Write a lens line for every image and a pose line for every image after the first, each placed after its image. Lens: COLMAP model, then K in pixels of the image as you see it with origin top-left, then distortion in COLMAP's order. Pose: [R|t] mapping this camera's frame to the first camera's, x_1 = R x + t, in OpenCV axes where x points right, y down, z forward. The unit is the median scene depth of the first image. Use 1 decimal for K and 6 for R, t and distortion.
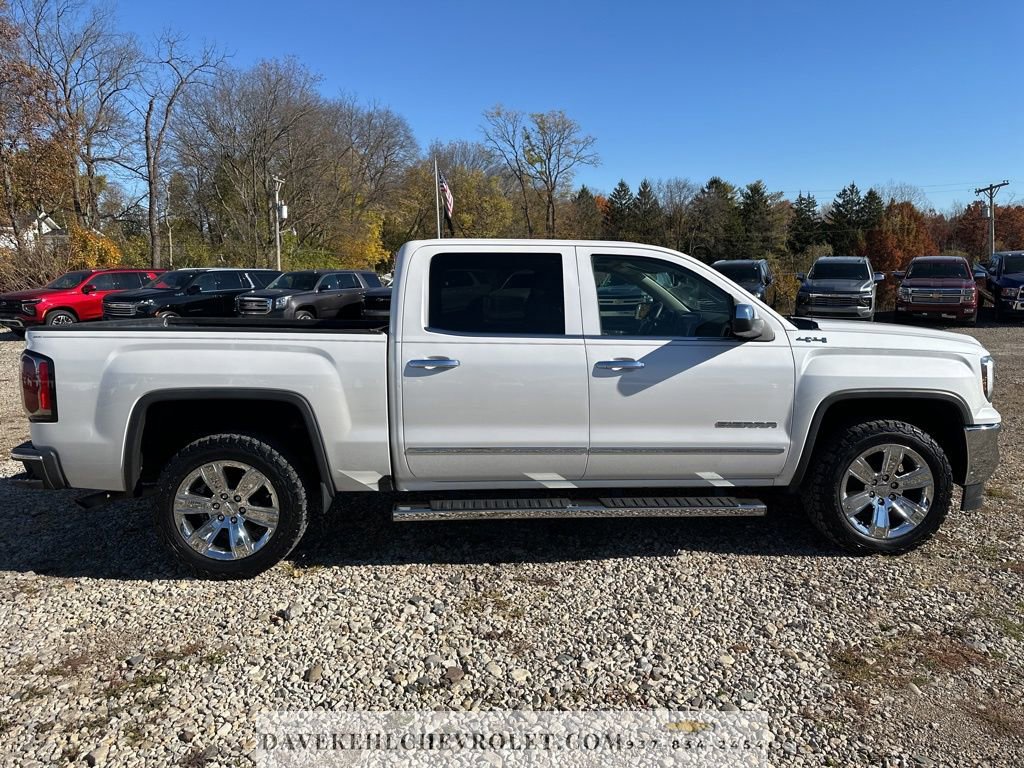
lens RADIAL K [[724.6, 0, 522.3], [0, 724.6, 376.4], [0, 0, 1]] dist [0.017416, -0.023553]
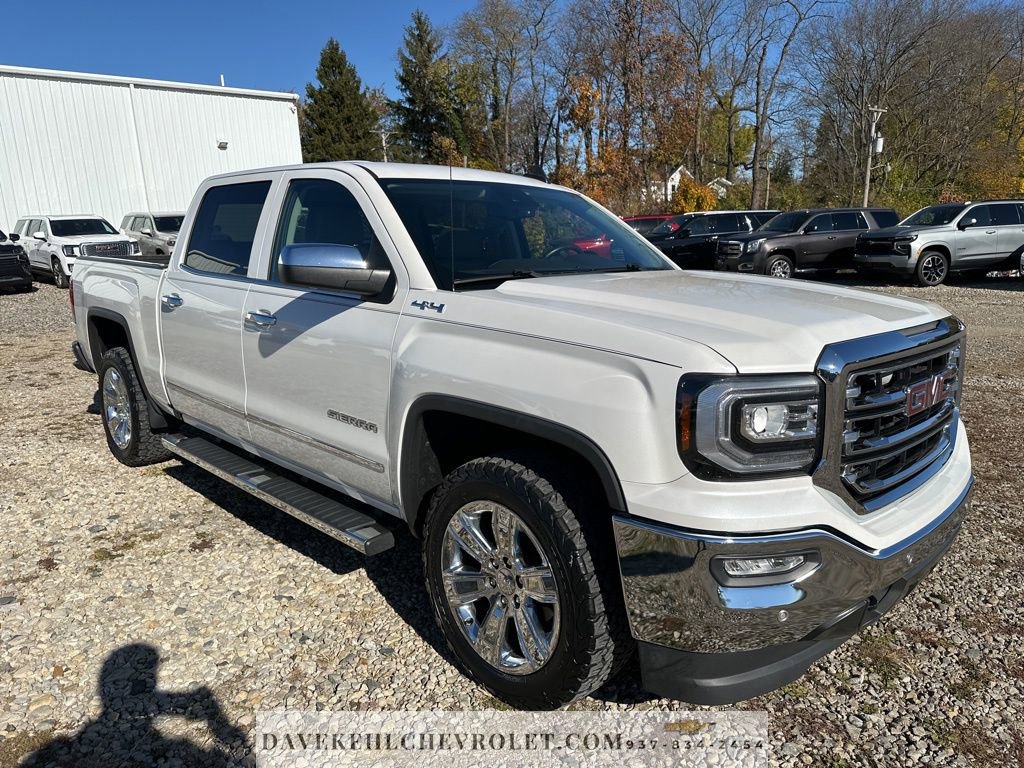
lens RADIAL K [[724.6, 0, 511.9], [0, 724.6, 381.1], [0, 0, 1]] dist [0.017416, -0.023553]
pose [[0.664073, 0.142019, -0.734055, 0.887659], [-0.081709, 0.989699, 0.117560, -0.061640], [0.743189, -0.018090, 0.668837, 0.638831]]
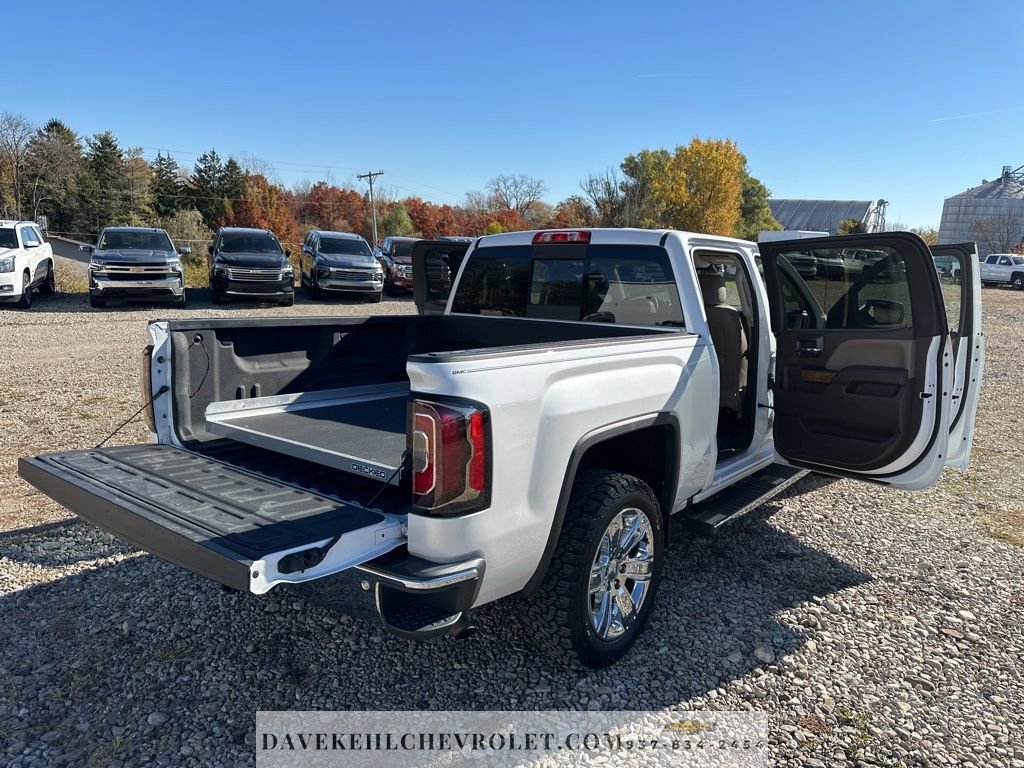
lens RADIAL K [[724.6, 0, 524.1], [0, 724.6, 371.2], [0, 0, 1]] dist [0.017416, -0.023553]
pose [[0.672222, -0.079287, 0.736091, -0.972900], [0.050889, 0.996846, 0.060900, -0.079262], [-0.738598, -0.003479, 0.674137, 0.520617]]
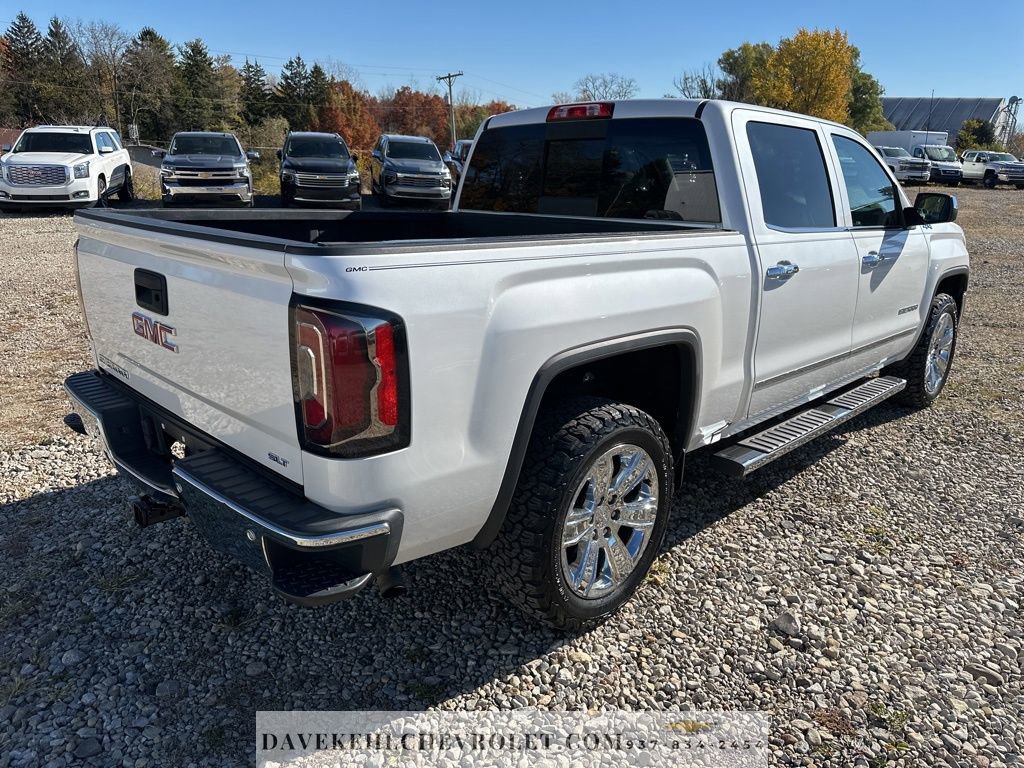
lens RADIAL K [[724.6, 0, 520.1], [0, 724.6, 376.6], [0, 0, 1]] dist [0.017416, -0.023553]
pose [[0.756476, -0.152783, 0.635925, -0.808213], [0.045766, 0.982314, 0.181562, -0.058611], [-0.652418, -0.108244, 0.750089, 0.550262]]
